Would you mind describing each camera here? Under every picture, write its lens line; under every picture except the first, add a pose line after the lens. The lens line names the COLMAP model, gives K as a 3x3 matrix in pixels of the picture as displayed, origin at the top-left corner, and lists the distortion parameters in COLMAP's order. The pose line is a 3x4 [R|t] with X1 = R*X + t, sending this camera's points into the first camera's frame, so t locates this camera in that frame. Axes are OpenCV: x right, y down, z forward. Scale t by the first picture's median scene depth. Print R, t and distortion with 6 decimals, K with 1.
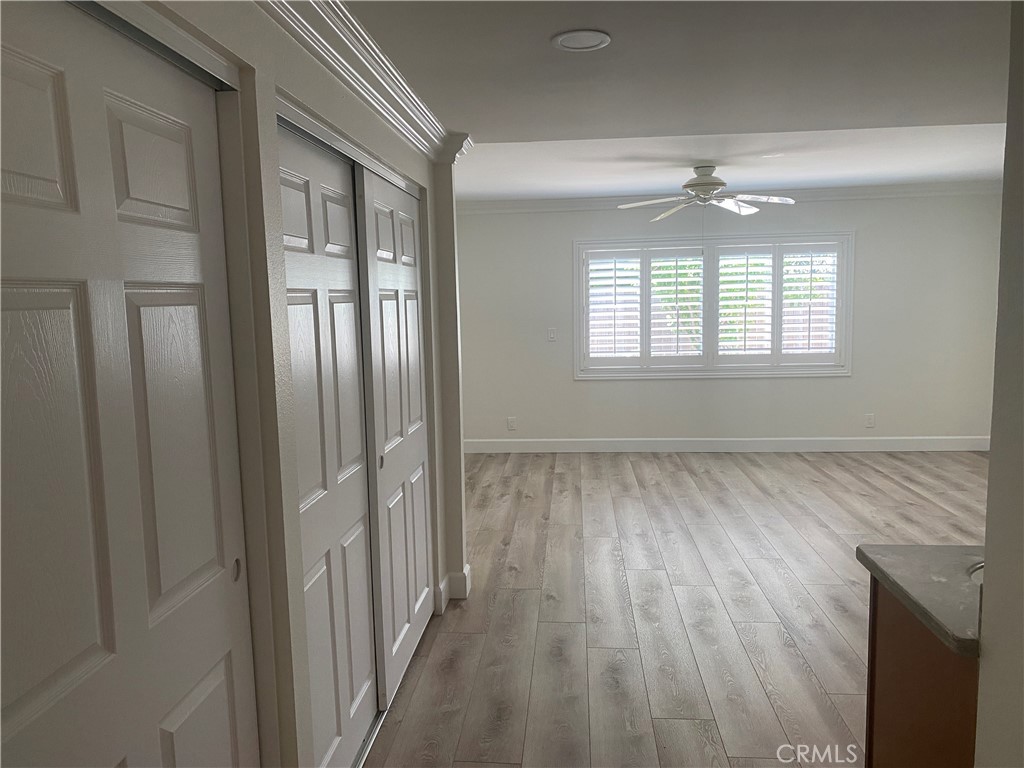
lens RADIAL K [[777.5, 0, 507.7], [0, 777.5, 381.4], [0, 0, 1]] dist [0.040600, -0.050769]
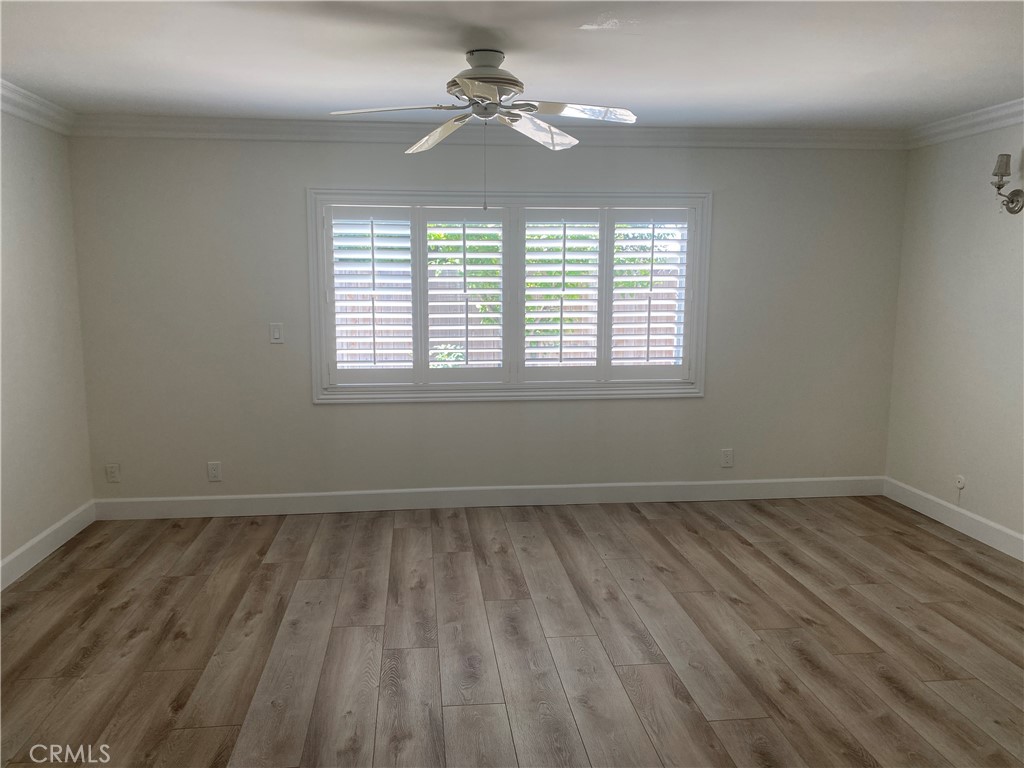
lens RADIAL K [[777.5, 0, 506.2], [0, 777.5, 383.8], [0, 0, 1]] dist [0.040600, -0.050769]
pose [[0.979209, -0.005400, 0.202780, 0.121907], [0.000225, 0.999674, 0.025535, -0.038979], [-0.202851, -0.024959, 0.978891, 0.351049]]
